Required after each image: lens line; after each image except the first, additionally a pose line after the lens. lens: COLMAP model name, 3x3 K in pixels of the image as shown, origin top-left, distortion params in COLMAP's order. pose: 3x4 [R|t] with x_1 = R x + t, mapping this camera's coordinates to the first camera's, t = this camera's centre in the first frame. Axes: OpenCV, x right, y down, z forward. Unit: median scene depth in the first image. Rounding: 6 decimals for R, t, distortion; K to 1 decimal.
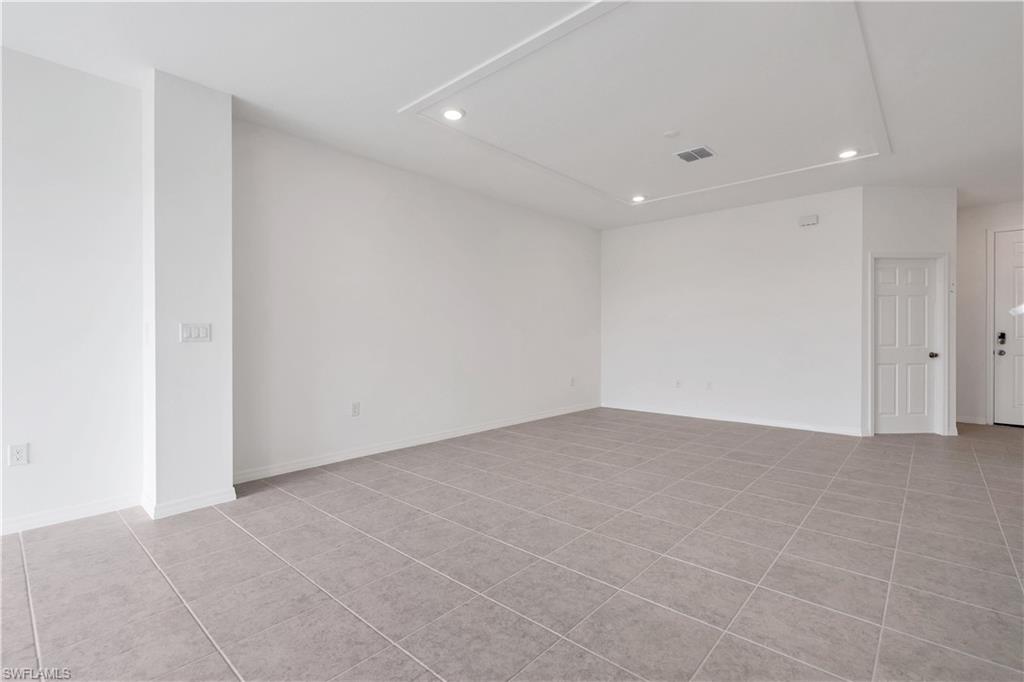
lens RADIAL K [[472.5, 0, 512.0], [0, 472.5, 341.0], [0, 0, 1]] dist [-0.001321, 0.000076]
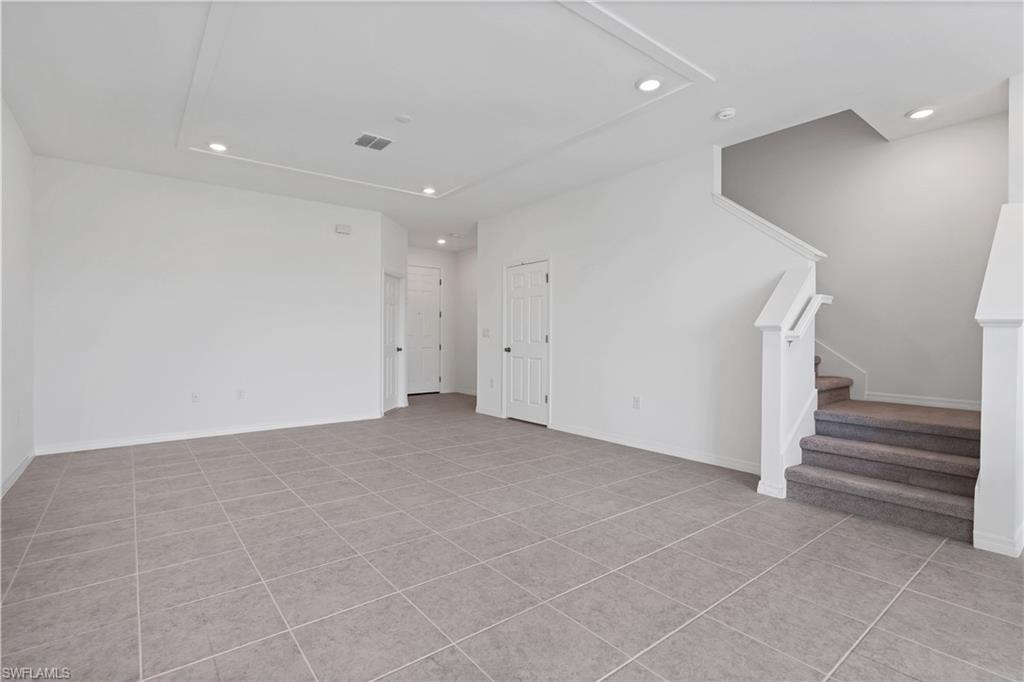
lens RADIAL K [[477.1, 0, 500.8], [0, 477.1, 336.1], [0, 0, 1]] dist [-0.000900, 0.000354]
pose [[0.181528, 0.000995, 0.983385, -0.659335], [0.009177, 0.999954, -0.002705, -0.003269], [-0.983343, 0.009516, 0.181511, 0.759490]]
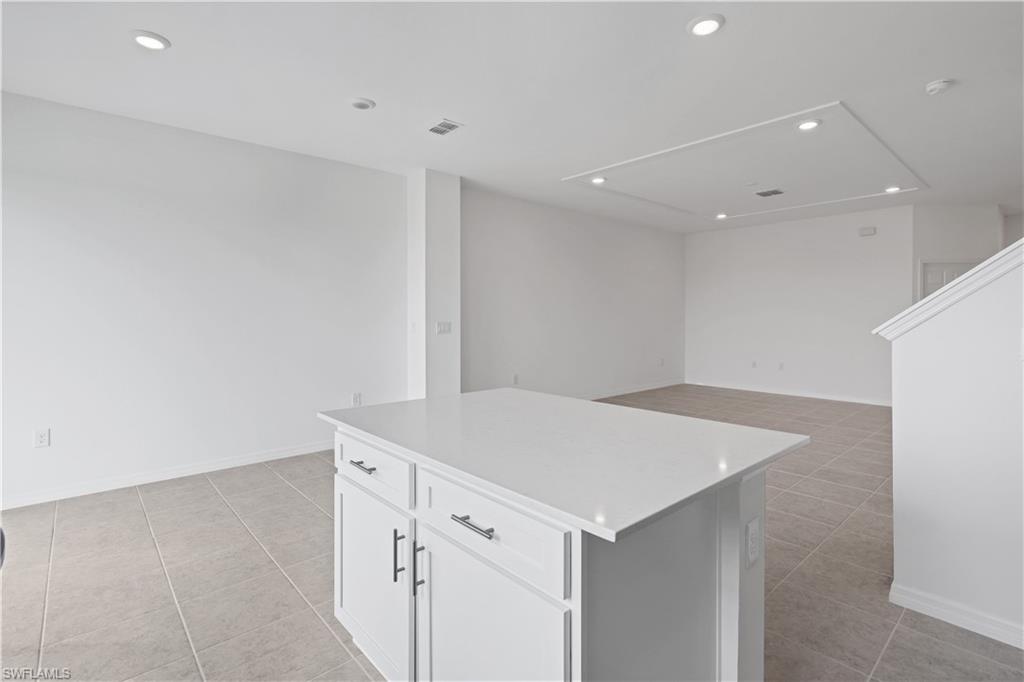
lens RADIAL K [[489.4, 0, 515.7], [0, 489.4, 321.8], [0, 0, 1]] dist [0.000091, -0.000148]
pose [[0.994375, 0.002376, -0.105887, -0.236212], [-0.002090, 0.999994, 0.002816, -0.041671], [0.105893, -0.002579, 0.994374, -0.597384]]
